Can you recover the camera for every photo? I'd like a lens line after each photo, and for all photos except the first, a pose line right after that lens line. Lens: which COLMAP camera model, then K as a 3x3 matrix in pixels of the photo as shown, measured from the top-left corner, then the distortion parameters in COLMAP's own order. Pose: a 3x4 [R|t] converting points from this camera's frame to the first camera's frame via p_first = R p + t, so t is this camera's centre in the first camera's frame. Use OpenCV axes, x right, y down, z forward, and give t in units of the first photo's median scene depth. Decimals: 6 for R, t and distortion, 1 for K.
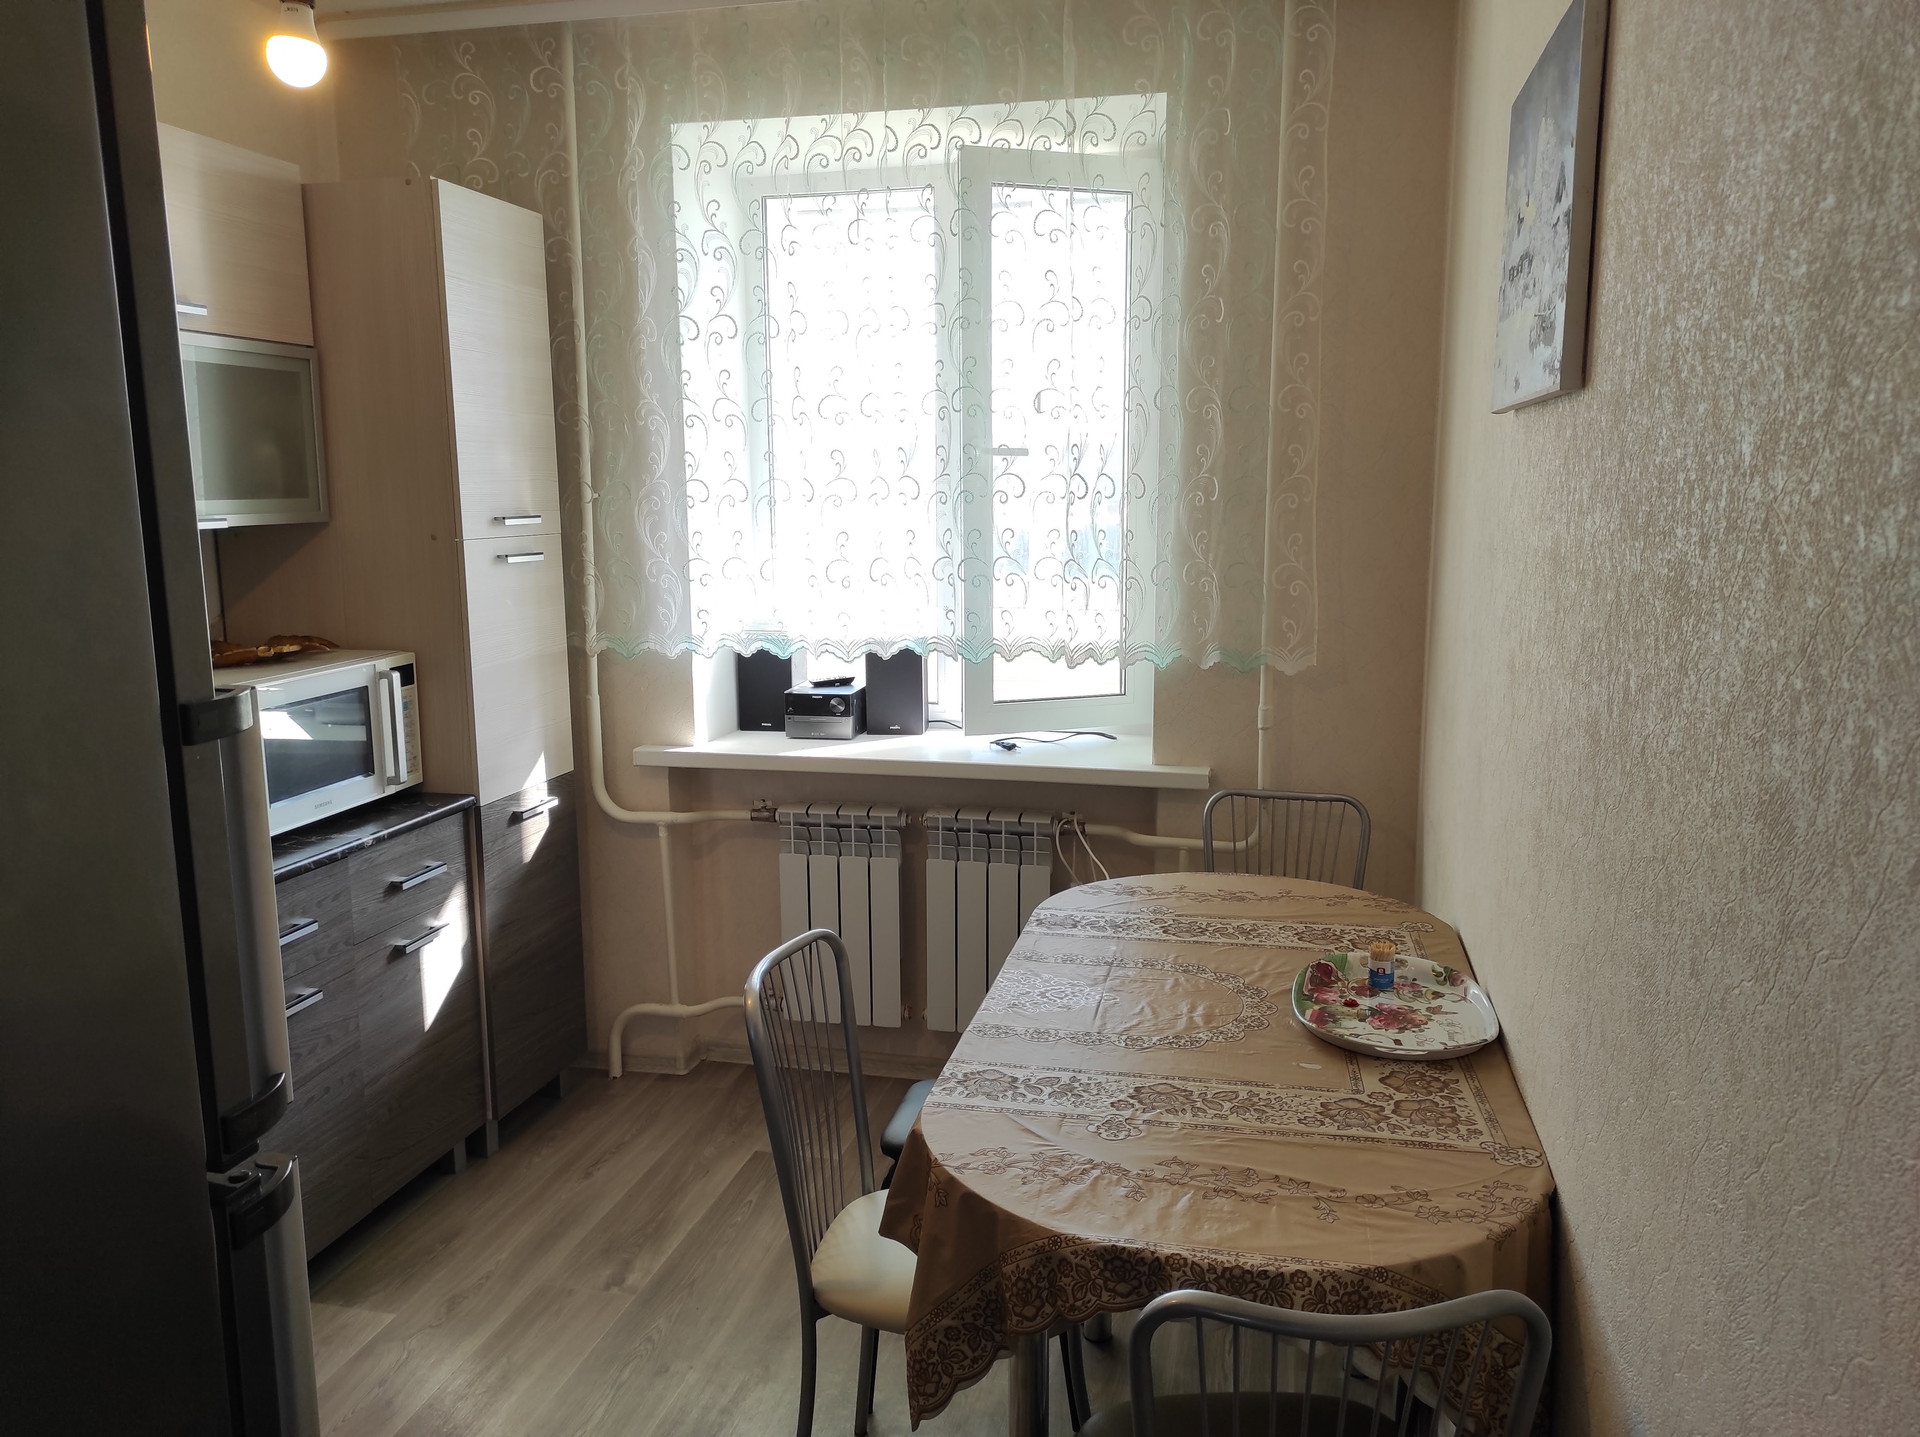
lens RADIAL K [[1398.6, 0, 952.6], [0, 1398.6, 715.5], [0, 0, 1]] dist [0.028103, -0.012801]
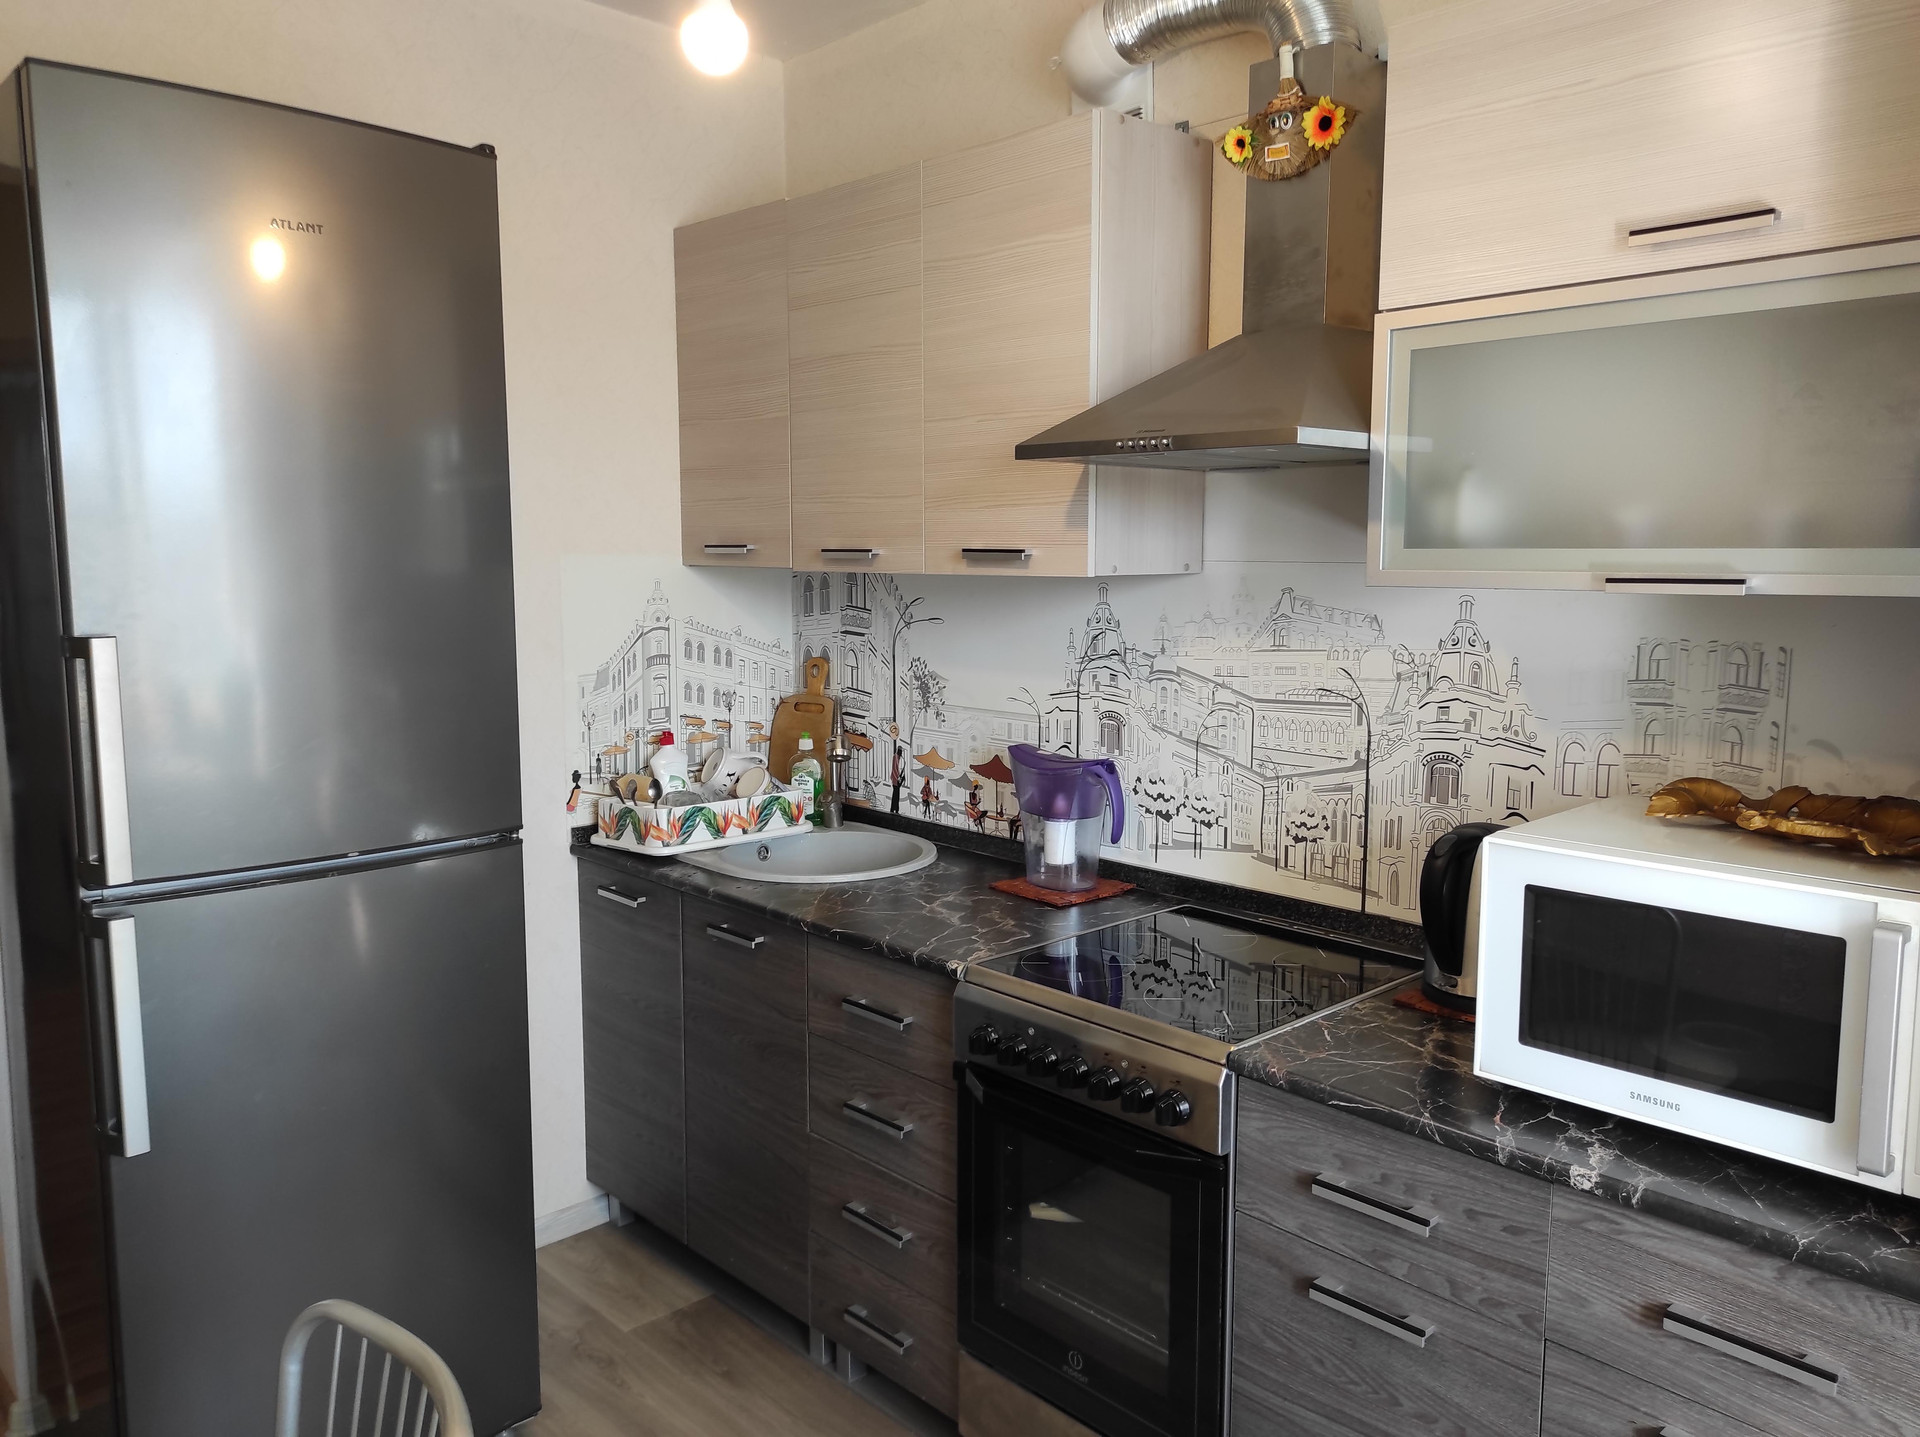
lens RADIAL K [[1398.6, 0, 960.1], [0, 1398.6, 715.9], [0, 0, 1]] dist [0.028103, -0.012801]
pose [[-0.542110, 0.106056, -0.833588, 0.144807], [-0.132125, 0.968906, 0.209198, -0.164420], [0.829855, 0.223546, -0.511241, 1.034355]]
